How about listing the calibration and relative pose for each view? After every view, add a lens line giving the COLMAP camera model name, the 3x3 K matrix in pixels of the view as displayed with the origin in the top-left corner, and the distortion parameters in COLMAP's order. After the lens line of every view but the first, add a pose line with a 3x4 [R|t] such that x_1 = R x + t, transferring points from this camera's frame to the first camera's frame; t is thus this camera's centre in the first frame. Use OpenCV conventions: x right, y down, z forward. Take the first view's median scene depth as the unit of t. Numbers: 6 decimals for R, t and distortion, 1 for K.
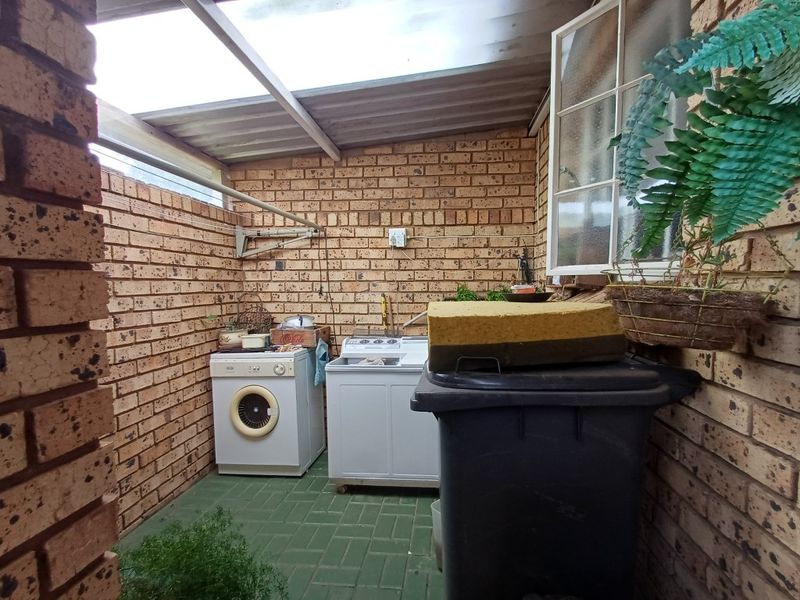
lens RADIAL K [[375.2, 0, 403.0], [0, 375.2, 303.6], [0, 0, 1]] dist [-0.001044, 0.000906]
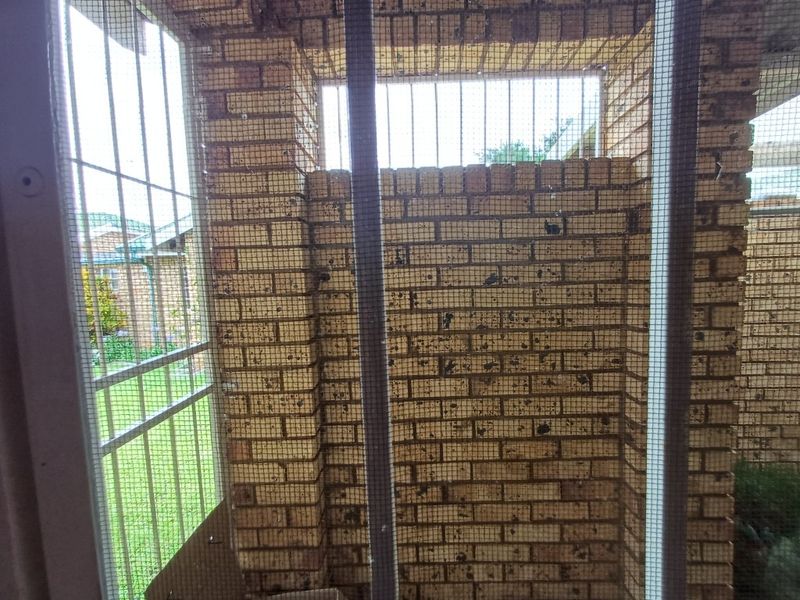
lens RADIAL K [[375.2, 0, 403.0], [0, 375.2, 303.6], [0, 0, 1]] dist [-0.001044, 0.000906]
pose [[0.100671, 0.089181, -0.990915, 0.592022], [-0.030272, 0.995788, 0.086544, -0.109859], [0.994459, 0.021284, 0.102946, -0.613997]]
